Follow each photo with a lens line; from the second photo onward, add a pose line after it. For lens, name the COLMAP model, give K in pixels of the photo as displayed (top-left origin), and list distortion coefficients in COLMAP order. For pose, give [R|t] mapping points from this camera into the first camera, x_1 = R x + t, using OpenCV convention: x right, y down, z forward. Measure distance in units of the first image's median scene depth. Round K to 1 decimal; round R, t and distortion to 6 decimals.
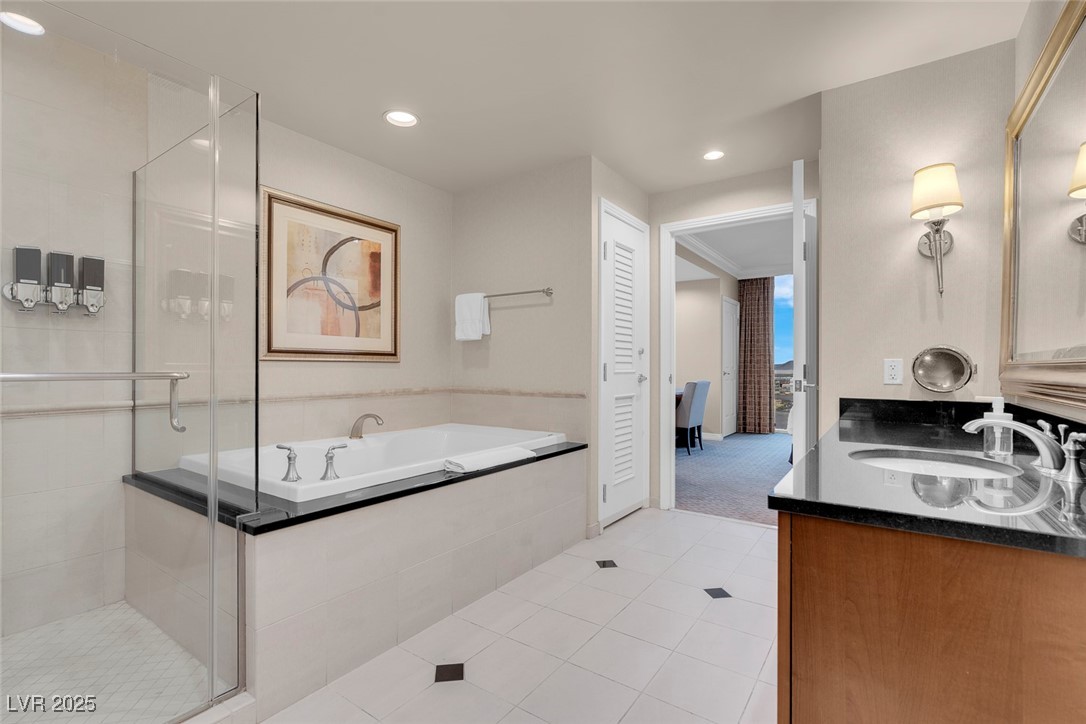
lens RADIAL K [[494.2, 0, 539.0], [0, 494.2, 364.7], [0, 0, 1]] dist [-0.009879, 0.003219]
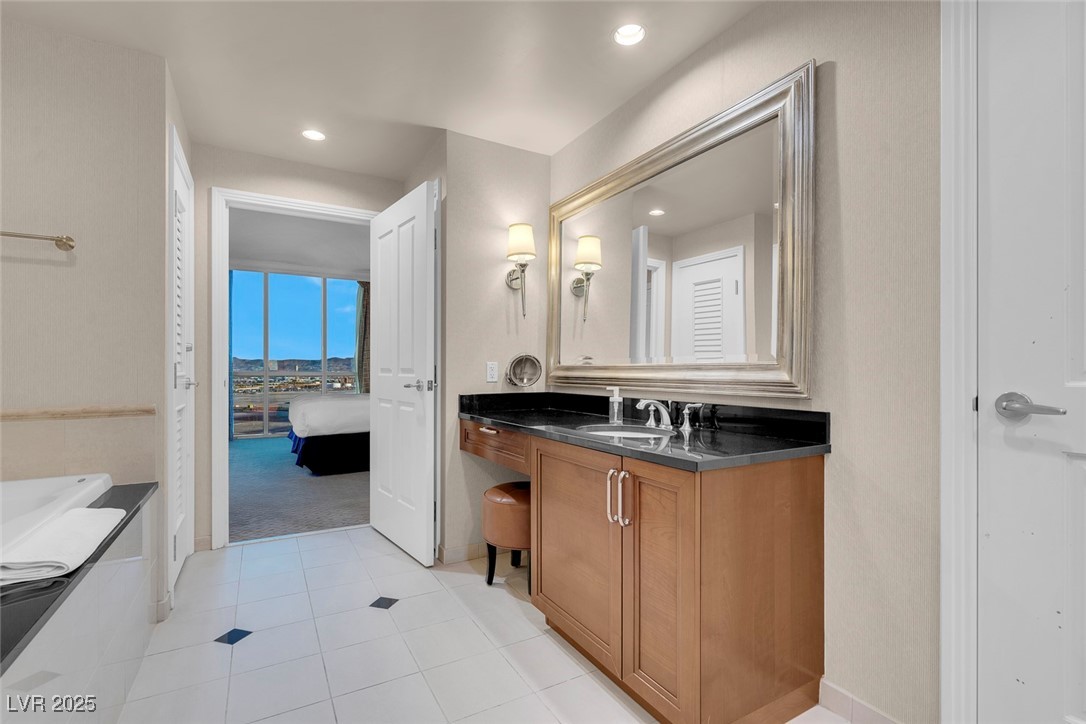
lens RADIAL K [[494.2, 0, 538.5], [0, 494.2, 365.6], [0, 0, 1]] dist [-0.009879, 0.003219]
pose [[0.424206, 0.004651, 0.905554, -0.292484], [-0.006029, 0.999979, -0.002312, -0.000856], [-0.905545, -0.004479, 0.424226, 0.241457]]
